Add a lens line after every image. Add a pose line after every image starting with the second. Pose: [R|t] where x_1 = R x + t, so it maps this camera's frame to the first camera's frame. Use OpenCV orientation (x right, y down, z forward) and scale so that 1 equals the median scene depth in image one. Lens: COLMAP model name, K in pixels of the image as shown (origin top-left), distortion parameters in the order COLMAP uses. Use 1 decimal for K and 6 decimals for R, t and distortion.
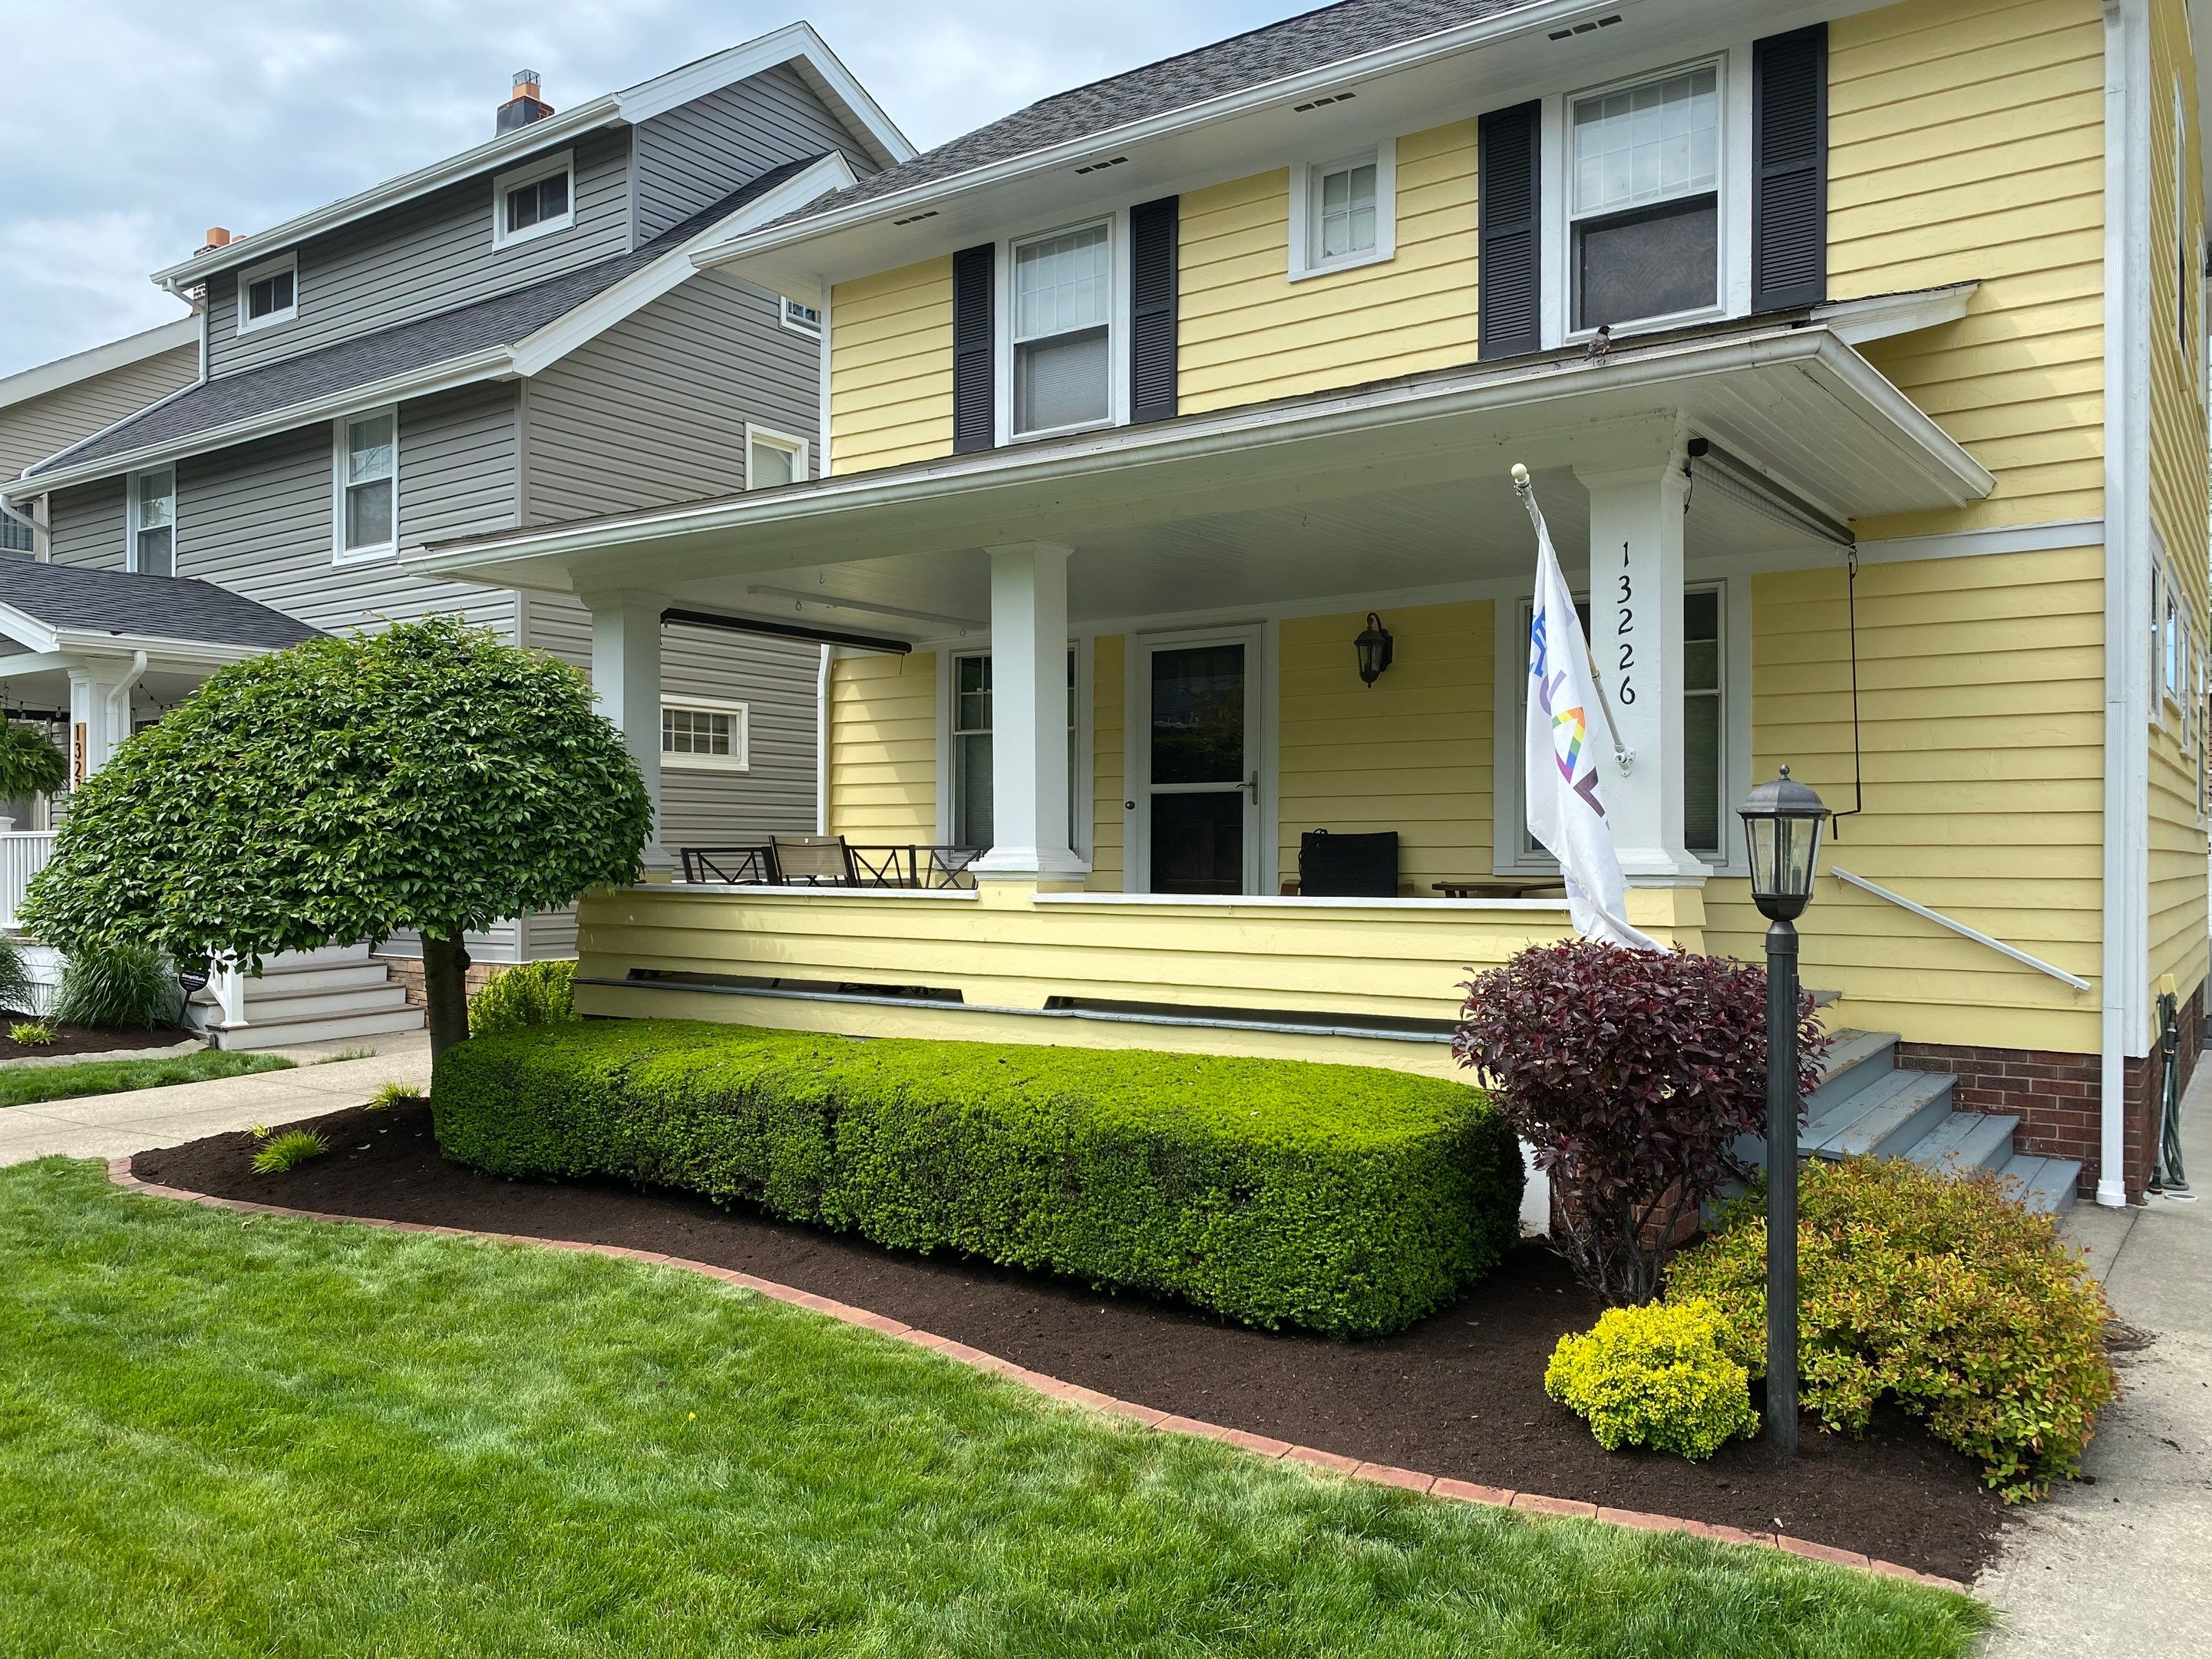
lens RADIAL K [[1749.1, 0, 1106.0], [0, 1749.1, 829.5], [0, 0, 1]] dist [0.000887, -0.002671]
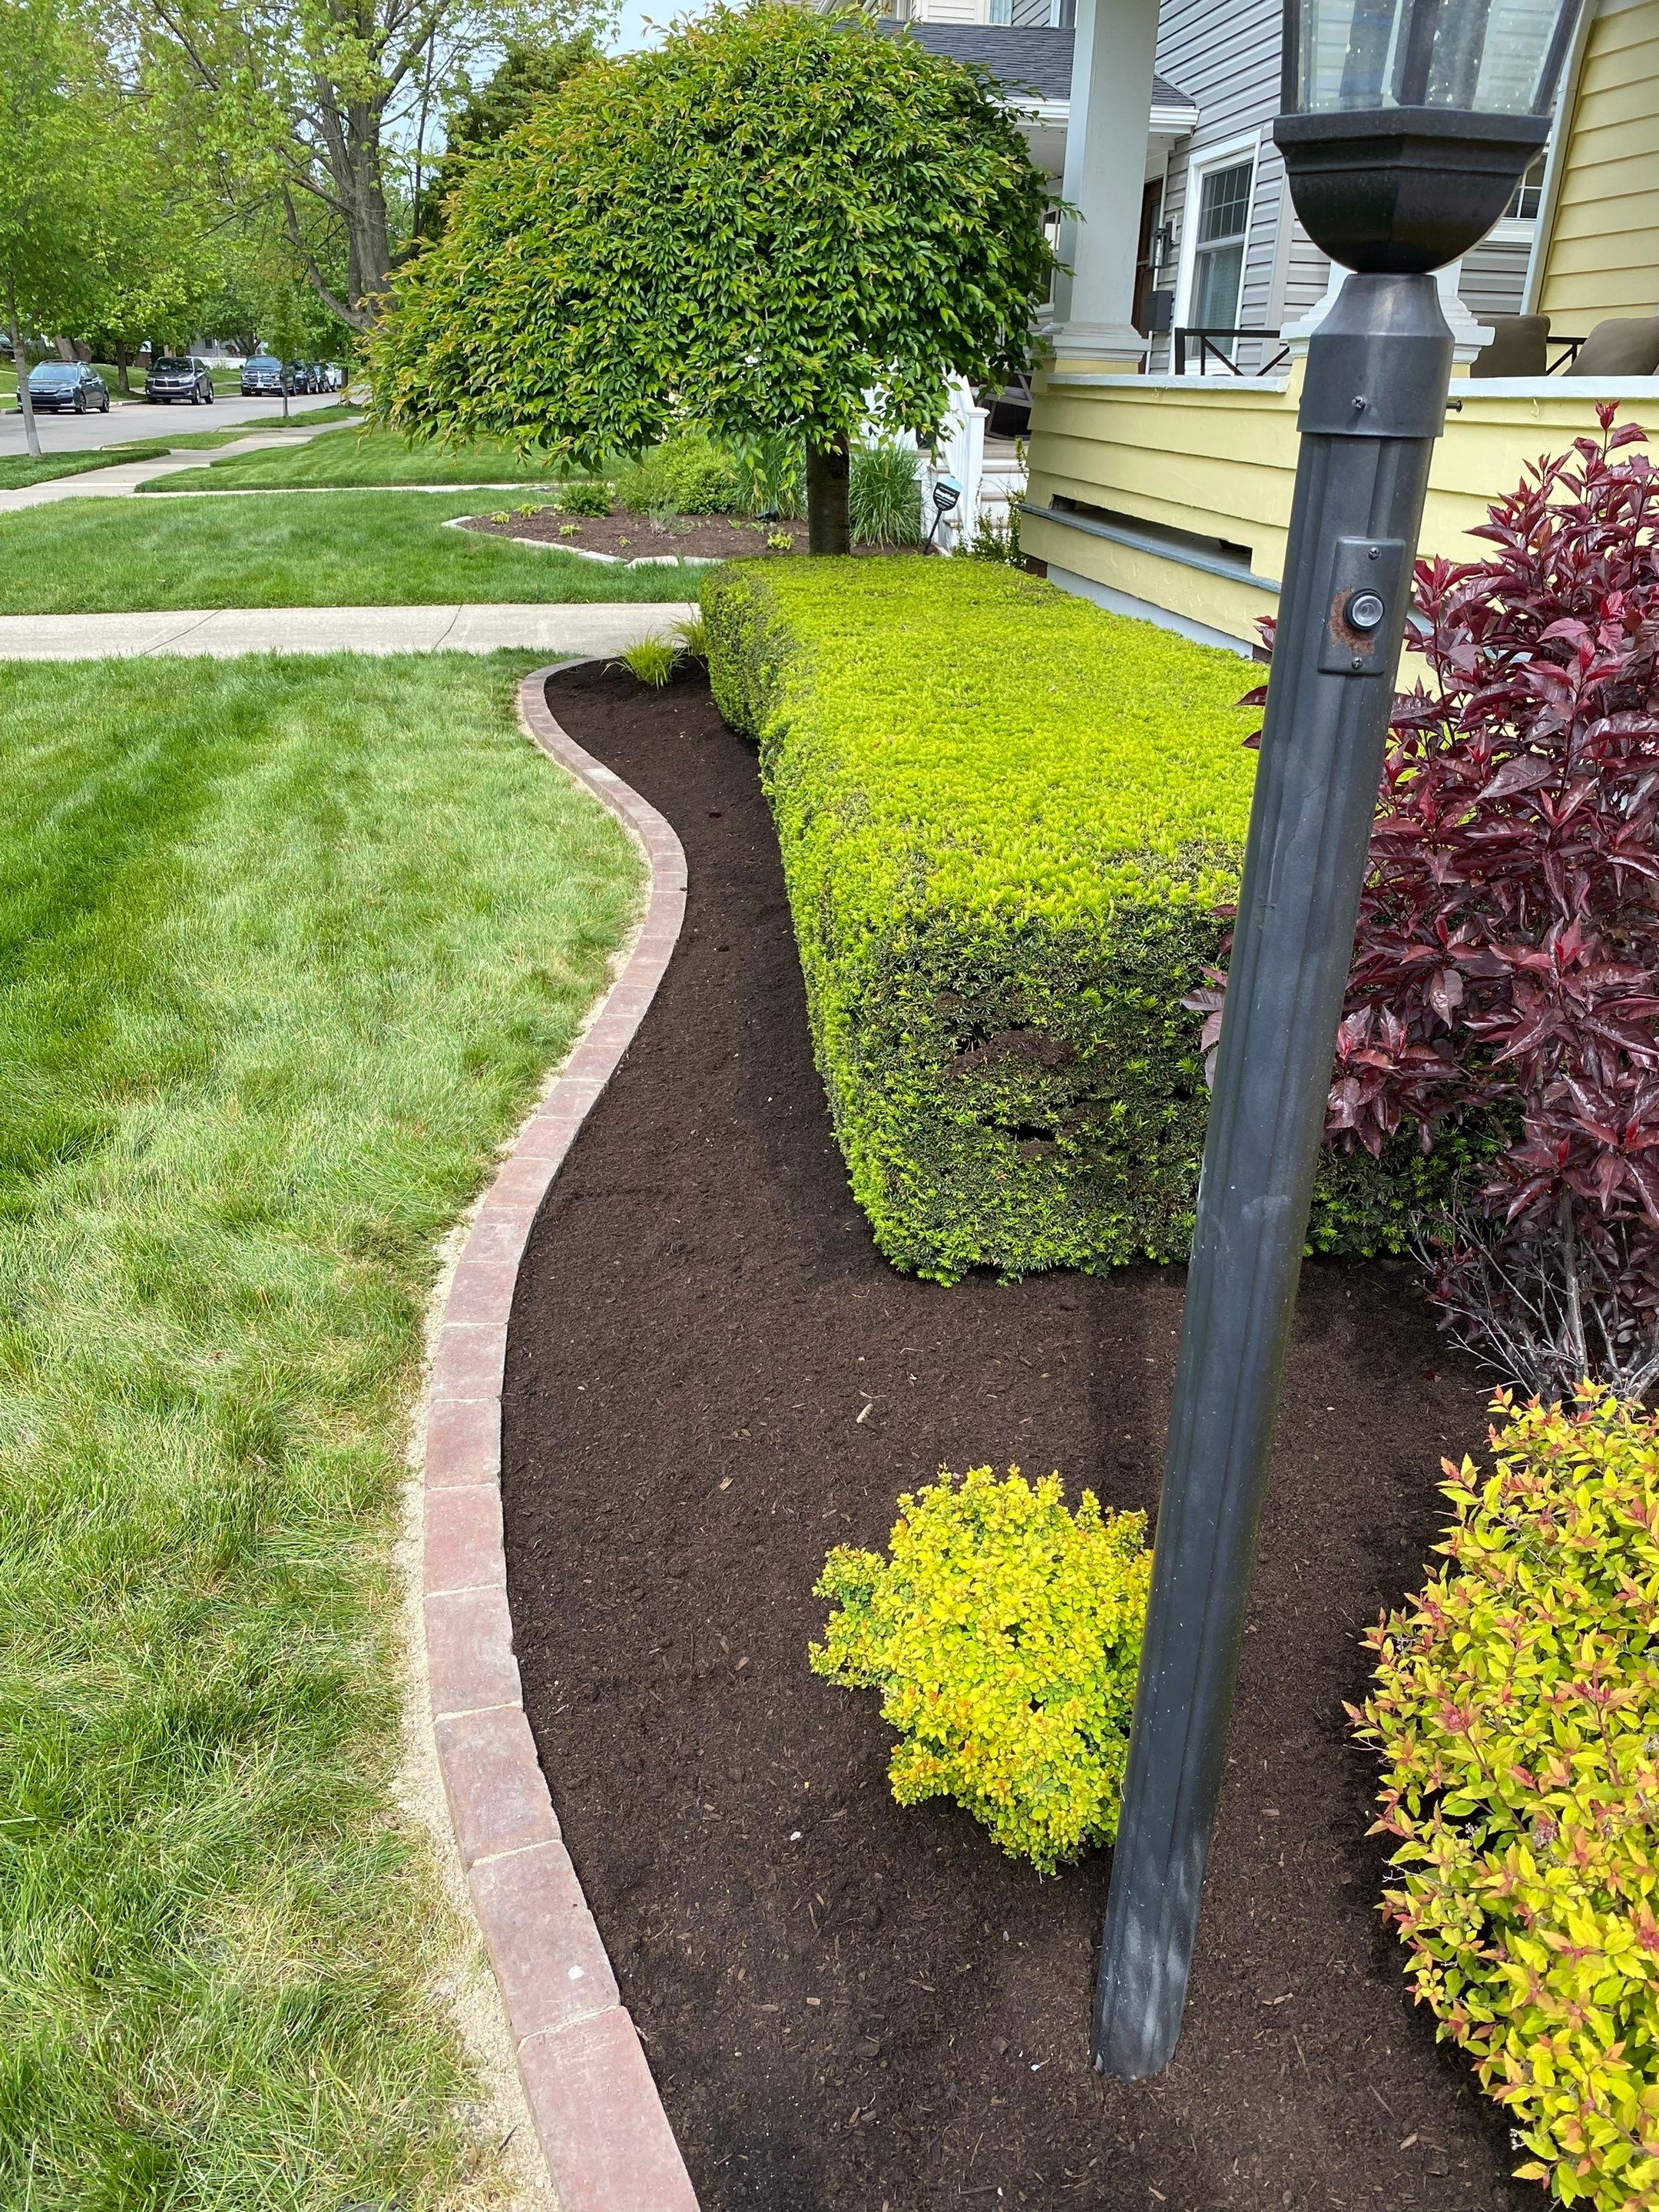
lens RADIAL K [[1685.5, 0, 829.5], [0, 1685.5, 1106.0], [0, 0, 1]] dist [0.006907, -0.002947]
pose [[0.689076, 0.301788, -0.658861, 0.226846], [-0.017012, 0.915650, 0.401617, 0.028547], [0.724489, -0.265536, 0.636086, 0.382631]]
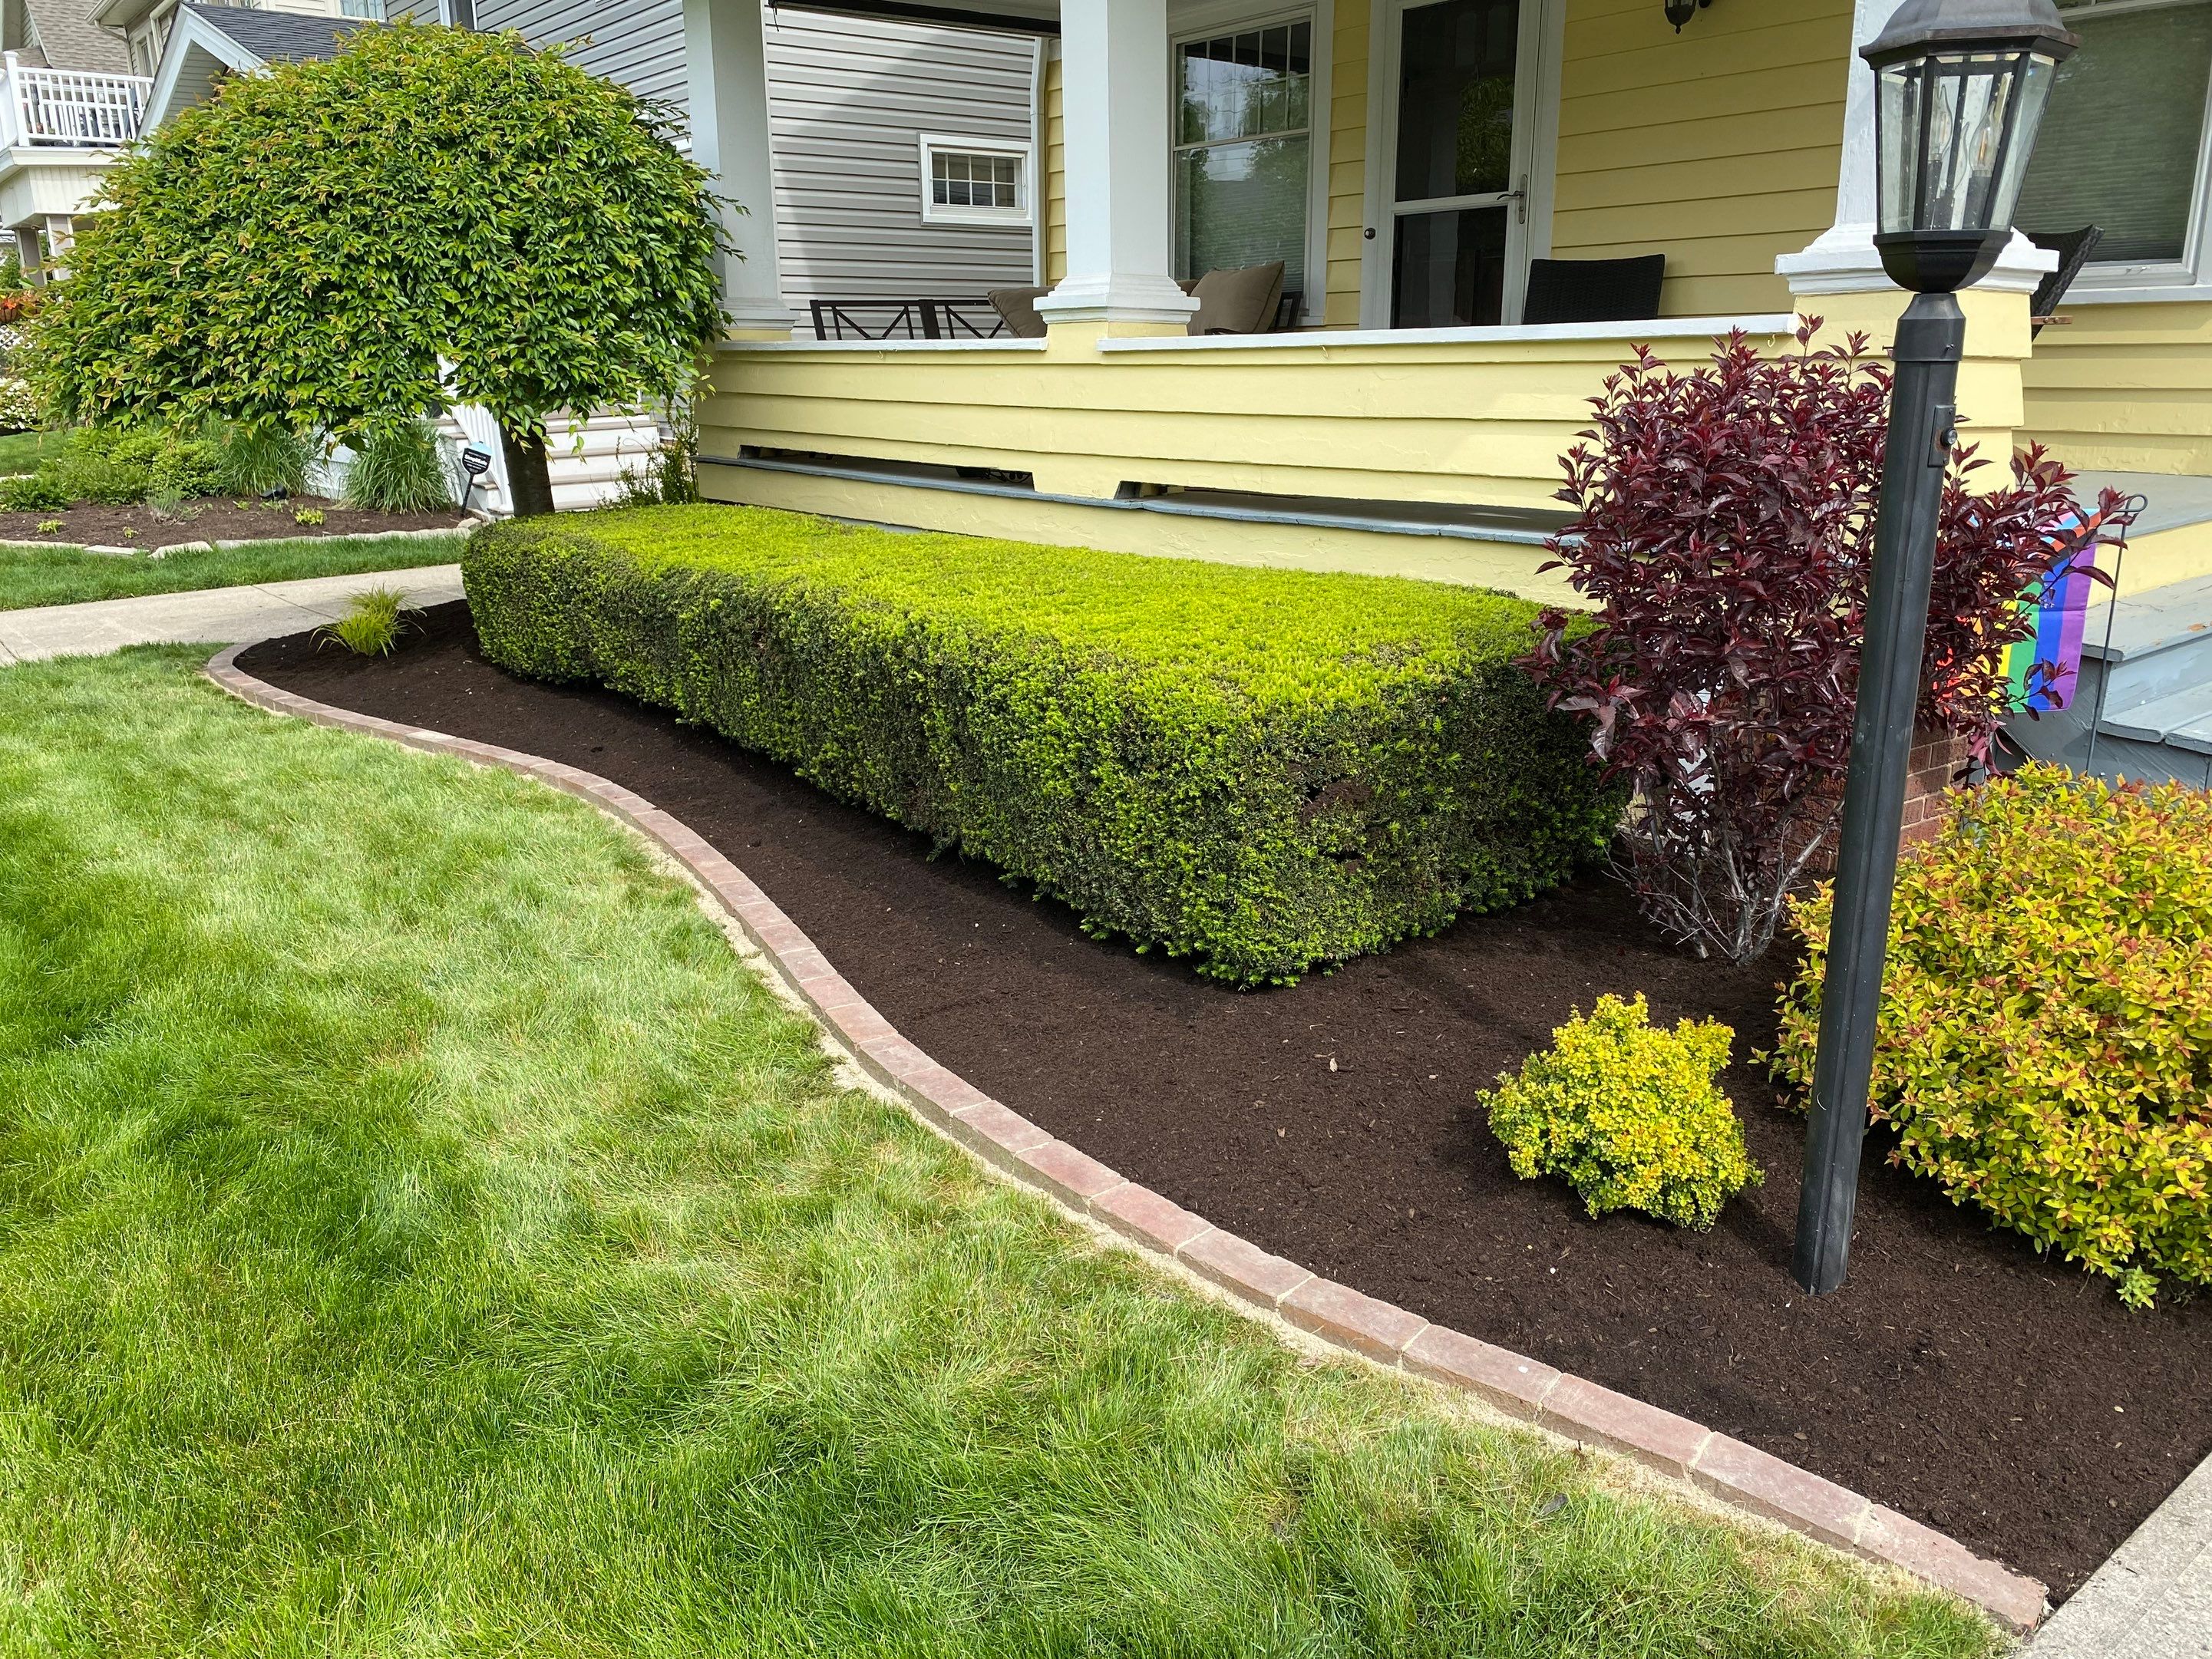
lens RADIAL K [[1691.4, 0, 1097.2], [0, 1691.4, 834.7], [0, 0, 1]] dist [0.026746, -0.058098]
pose [[0.959464, 0.065297, -0.274163, 0.135017], [0.017063, 0.957547, 0.287771, 0.025320], [0.281314, -0.280784, 0.917618, 0.231062]]
